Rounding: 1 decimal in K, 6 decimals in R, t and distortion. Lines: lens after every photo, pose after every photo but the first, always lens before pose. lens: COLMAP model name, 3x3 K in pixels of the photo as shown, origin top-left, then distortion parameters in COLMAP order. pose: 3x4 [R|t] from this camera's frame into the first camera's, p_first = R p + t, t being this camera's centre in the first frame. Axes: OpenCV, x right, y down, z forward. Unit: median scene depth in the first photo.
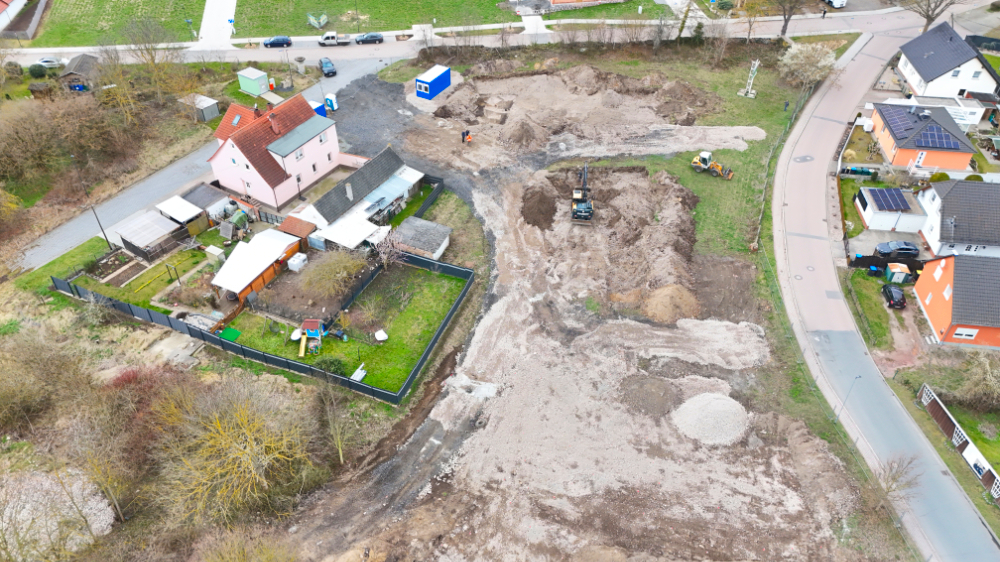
lens RADIAL K [[731.9, 0, 501.5], [0, 731.9, 283.0], [0, 0, 1]] dist [0.077985, -0.071635]
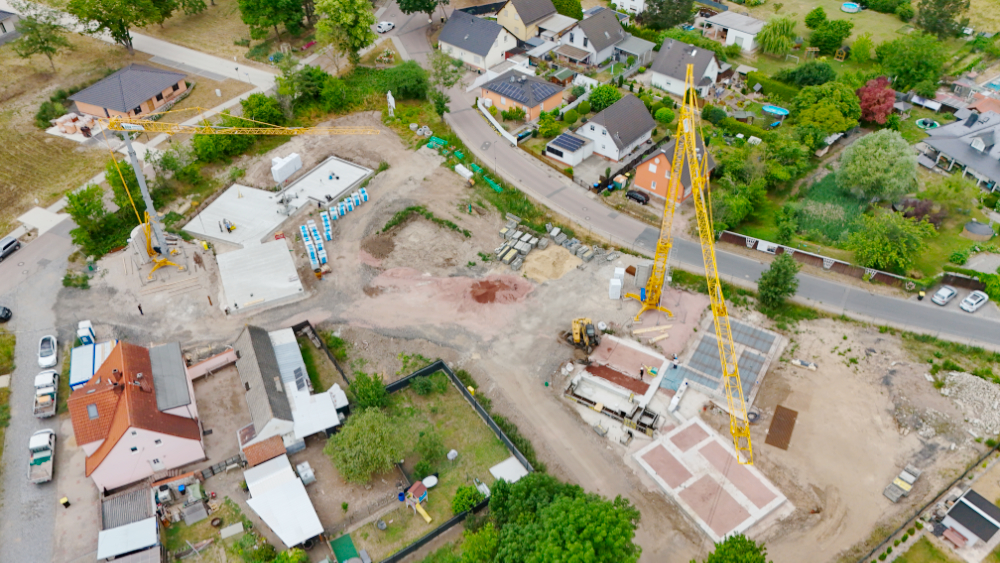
lens RADIAL K [[736.0, 0, 501.3], [0, 736.0, 282.7], [0, 0, 1]] dist [0.072663, -0.071104]
pose [[0.567087, -0.557353, 0.606441, -0.546240], [0.542750, 0.806681, 0.233855, -0.295532], [-0.619544, 0.196529, 0.759961, 0.072761]]
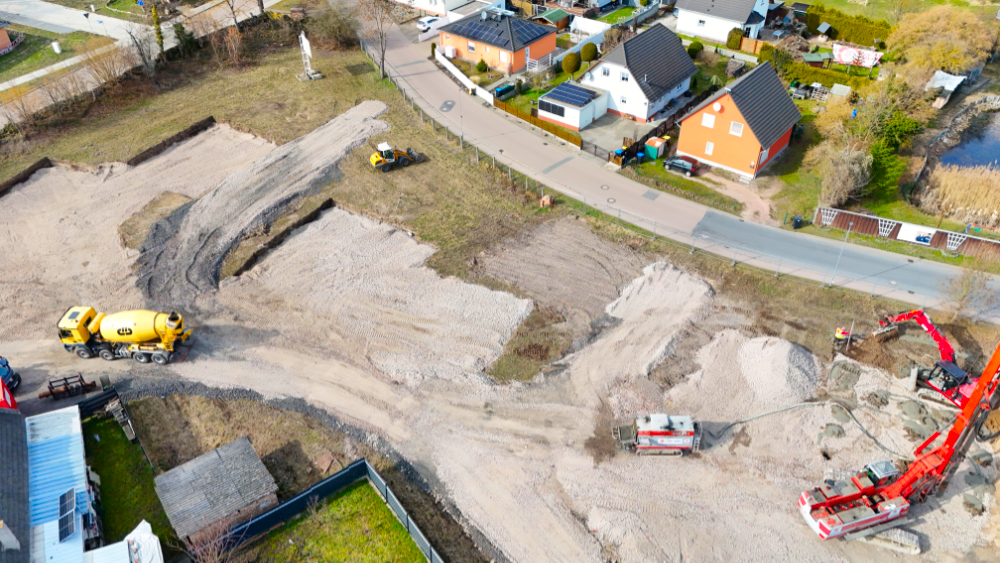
lens RADIAL K [[731.9, 0, 501.5], [0, 731.9, 283.5], [0, 0, 1]] dist [0.077985, -0.071635]
pose [[0.529691, -0.549719, 0.645938, -0.254638], [0.561190, 0.798167, 0.219077, -0.175986], [-0.635997, 0.246451, 0.731279, 0.441108]]
